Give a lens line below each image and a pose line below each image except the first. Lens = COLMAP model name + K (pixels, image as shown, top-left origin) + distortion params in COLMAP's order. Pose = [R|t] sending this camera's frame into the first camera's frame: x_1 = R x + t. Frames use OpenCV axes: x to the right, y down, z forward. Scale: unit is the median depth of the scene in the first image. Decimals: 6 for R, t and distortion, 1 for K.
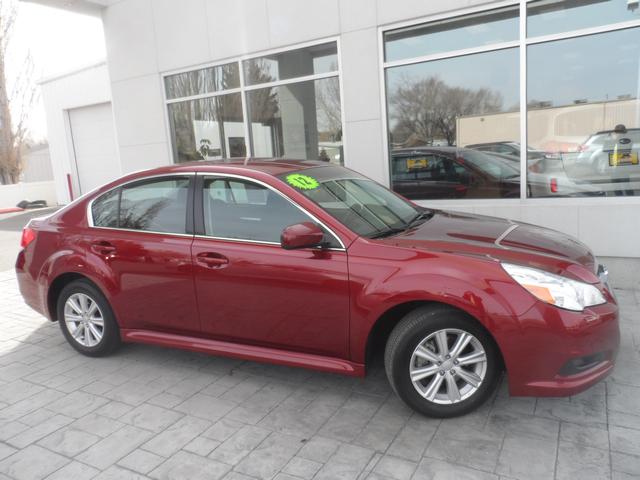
lens RADIAL K [[472.9, 0, 322.9], [0, 472.9, 239.0], [0, 0, 1]] dist [-0.007416, -0.016430]
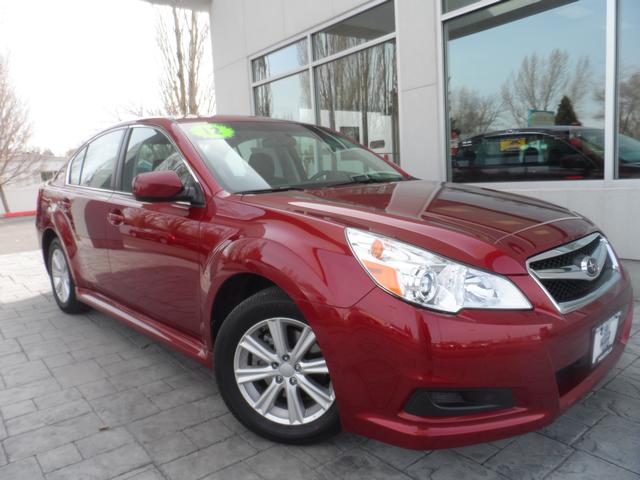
lens RADIAL K [[472.9, 0, 319.4], [0, 472.9, 240.5], [0, 0, 1]] dist [-0.007416, -0.016430]
pose [[0.926649, 0.071345, -0.369095, 0.558006], [-0.074236, 0.997220, 0.006381, 0.064378], [0.368524, 0.021487, 0.929370, 0.351392]]
